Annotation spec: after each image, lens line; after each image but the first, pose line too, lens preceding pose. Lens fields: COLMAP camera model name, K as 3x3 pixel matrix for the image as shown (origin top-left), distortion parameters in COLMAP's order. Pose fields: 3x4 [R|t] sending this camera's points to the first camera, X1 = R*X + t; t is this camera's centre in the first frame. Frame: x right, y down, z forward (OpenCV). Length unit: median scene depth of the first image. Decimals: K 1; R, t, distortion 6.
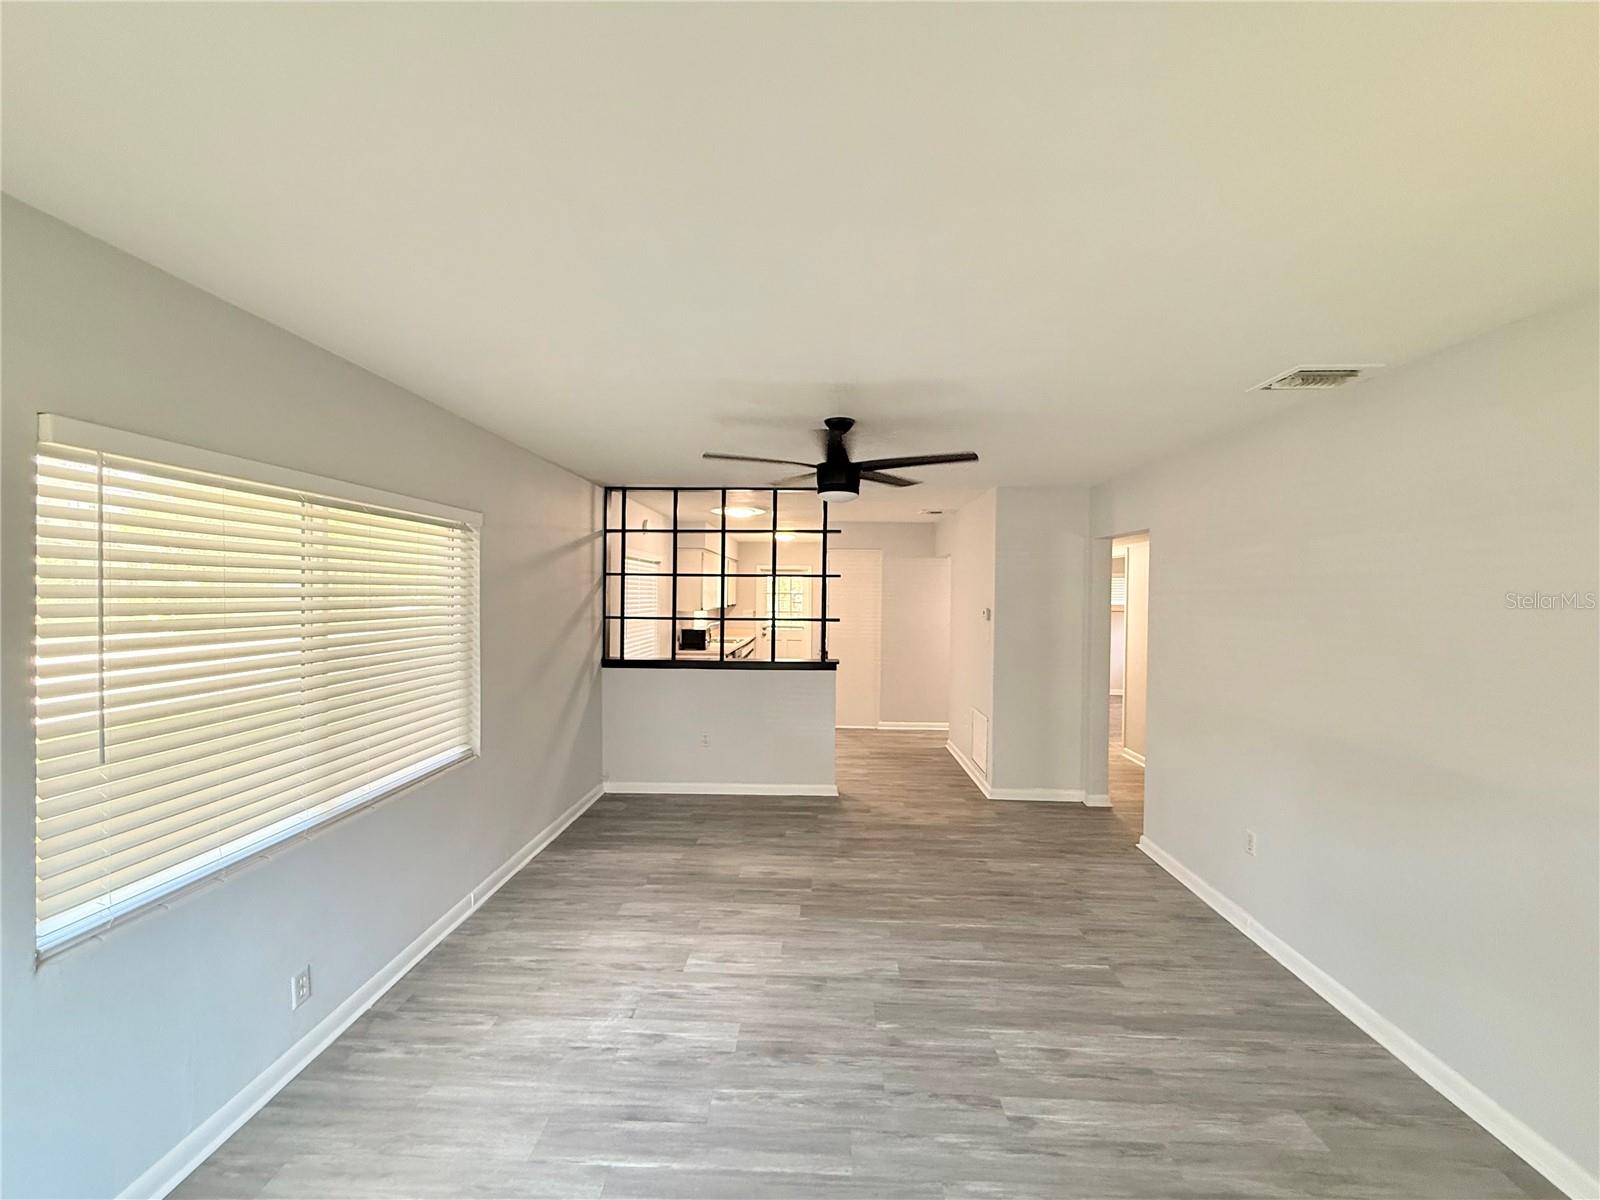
lens RADIAL K [[640.0, 0, 797.2], [0, 640.0, 609.7], [0, 0, 1]] dist [0.000082, 0.000065]
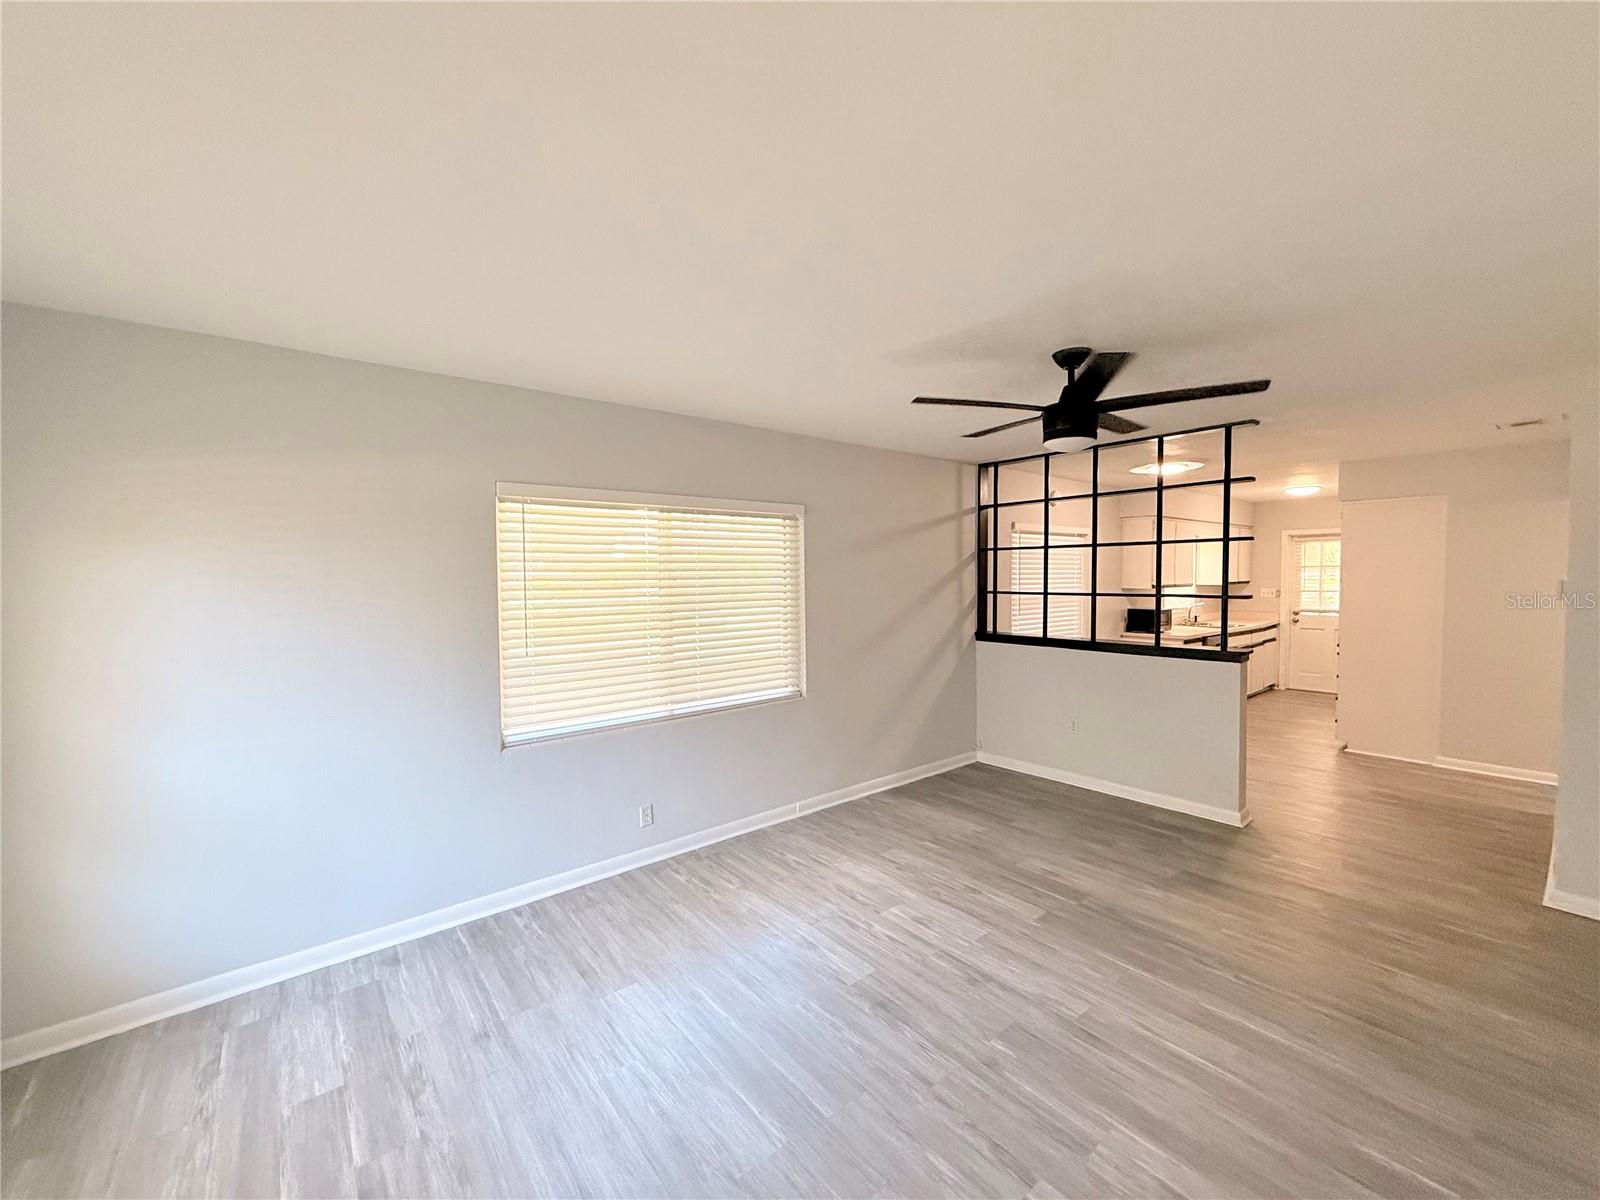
lens RADIAL K [[640.2, 0, 793.5], [0, 640.2, 603.0], [0, 0, 1]] dist [0.000862, 0.000391]
pose [[0.655327, 0.017619, -0.755140, 0.445444], [-0.004185, 0.999797, 0.019696, 0.017434], [0.755334, -0.009747, 0.655268, 0.157182]]
